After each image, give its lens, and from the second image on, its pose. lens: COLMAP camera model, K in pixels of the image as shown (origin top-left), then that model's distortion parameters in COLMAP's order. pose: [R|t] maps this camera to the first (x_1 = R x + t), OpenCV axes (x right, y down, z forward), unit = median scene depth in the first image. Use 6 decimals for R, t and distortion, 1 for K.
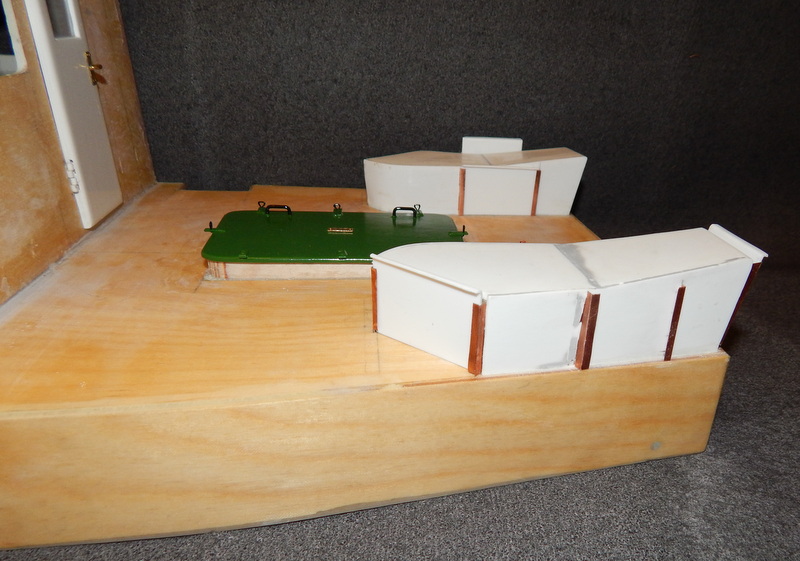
lens RADIAL K [[566.3, 0, 400.0], [0, 566.3, 280.5], [0, 0, 1]] dist [0.004086, -0.001703]
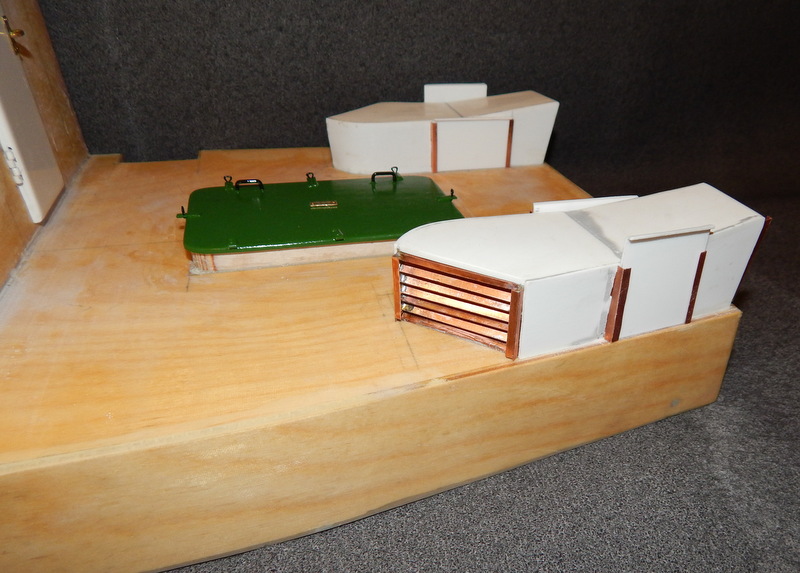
lens RADIAL K [[586.2, 0, 400.0], [0, 586.2, 286.5], [0, 0, 1]] dist [0.002588, -0.001305]
pose [[0.990908, -0.089860, 0.100131, -0.109925], [0.078657, 0.990735, 0.110712, -0.063335], [-0.109152, -0.101829, 0.988796, 0.014029]]
